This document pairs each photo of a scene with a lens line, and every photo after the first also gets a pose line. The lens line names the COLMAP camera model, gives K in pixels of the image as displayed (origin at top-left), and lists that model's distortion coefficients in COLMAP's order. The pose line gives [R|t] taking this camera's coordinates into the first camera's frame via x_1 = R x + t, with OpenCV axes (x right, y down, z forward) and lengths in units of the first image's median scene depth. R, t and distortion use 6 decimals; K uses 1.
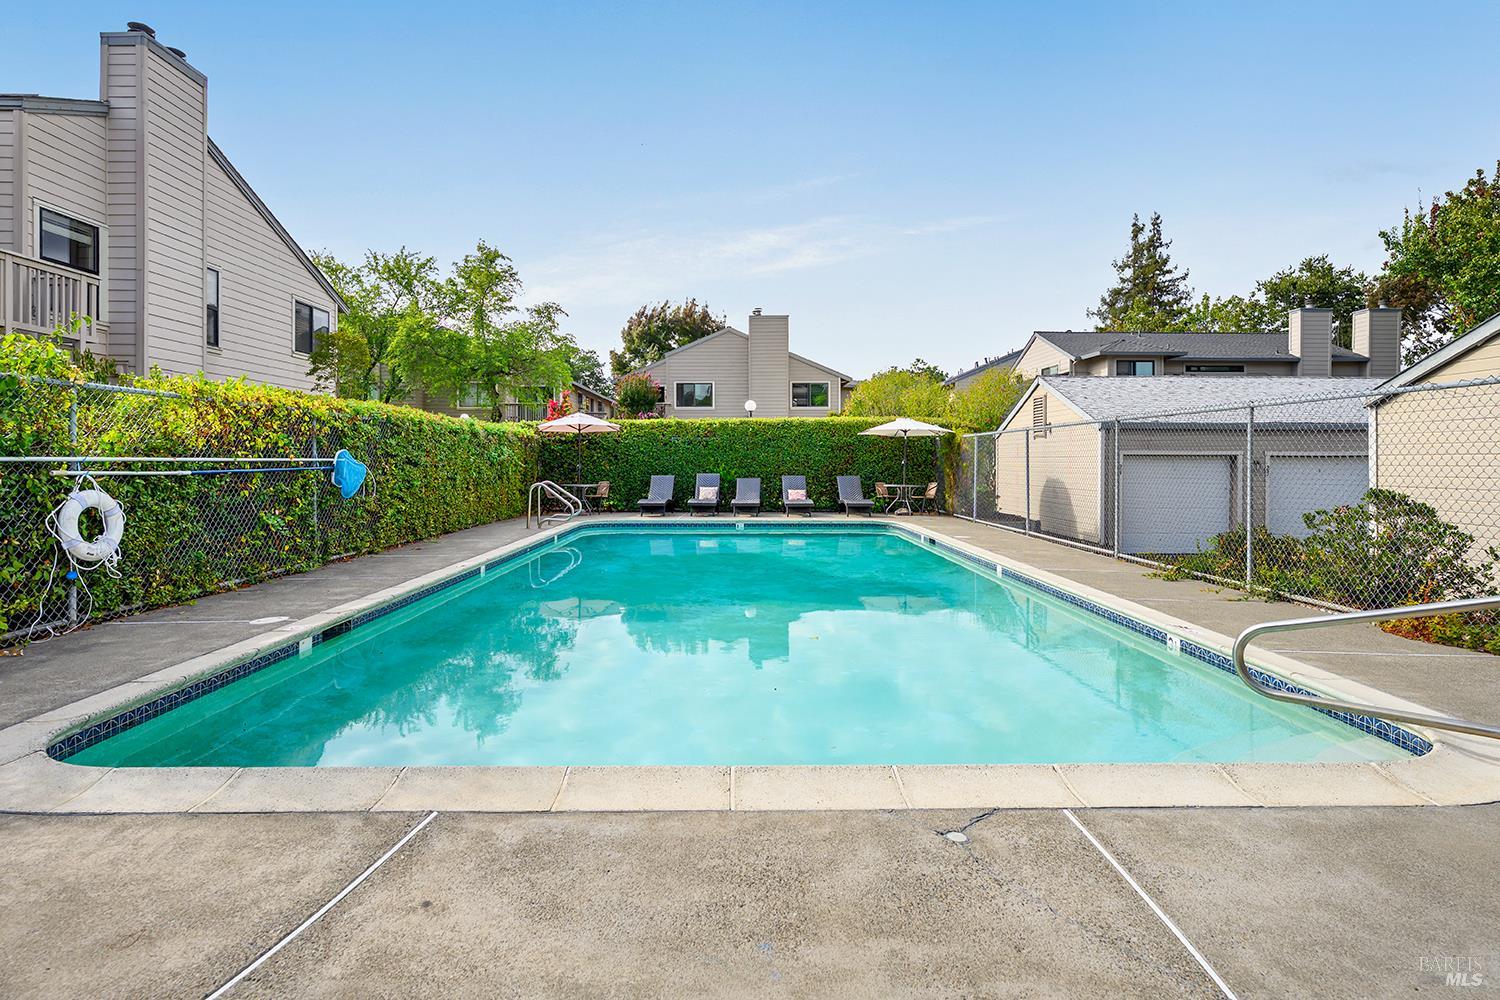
lens RADIAL K [[767.0, 0, 748.9], [0, 767.0, 452.5], [0, 0, 1]] dist [0.006121, 0.002182]
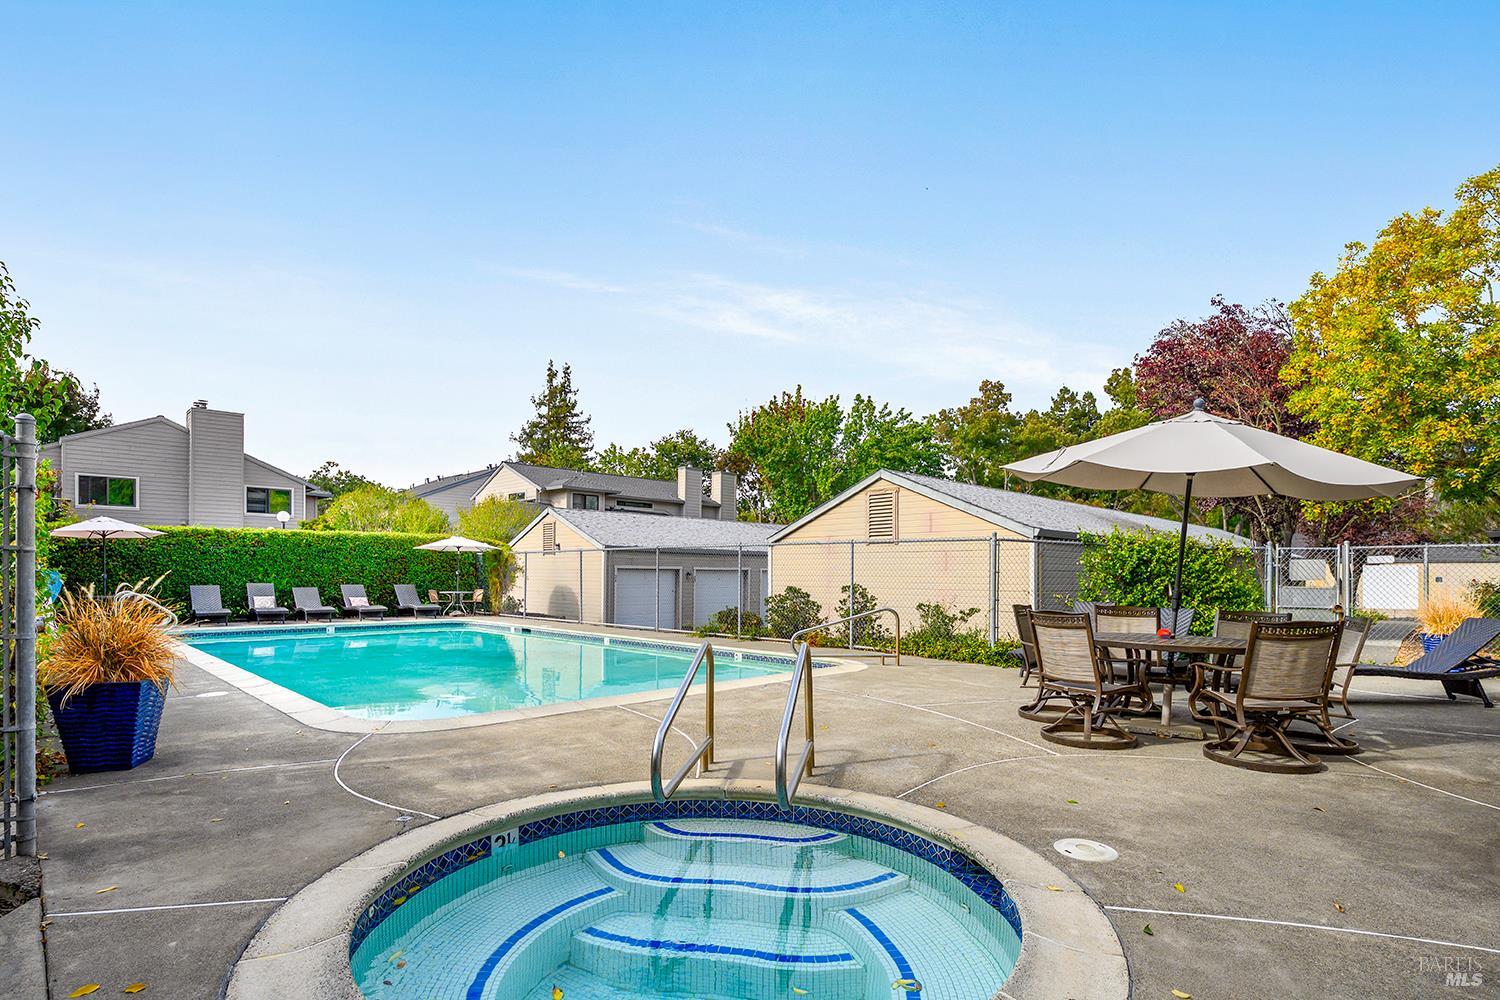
lens RADIAL K [[755.6, 0, 746.7], [0, 755.6, 566.0], [0, 0, 1]] dist [-0.001149, -0.000207]
pose [[0.726182, 0.009912, 0.687431, -0.163030], [-0.012983, 0.999915, -0.000703, -0.001817], [-0.687380, -0.008414, 0.726249, -0.103913]]
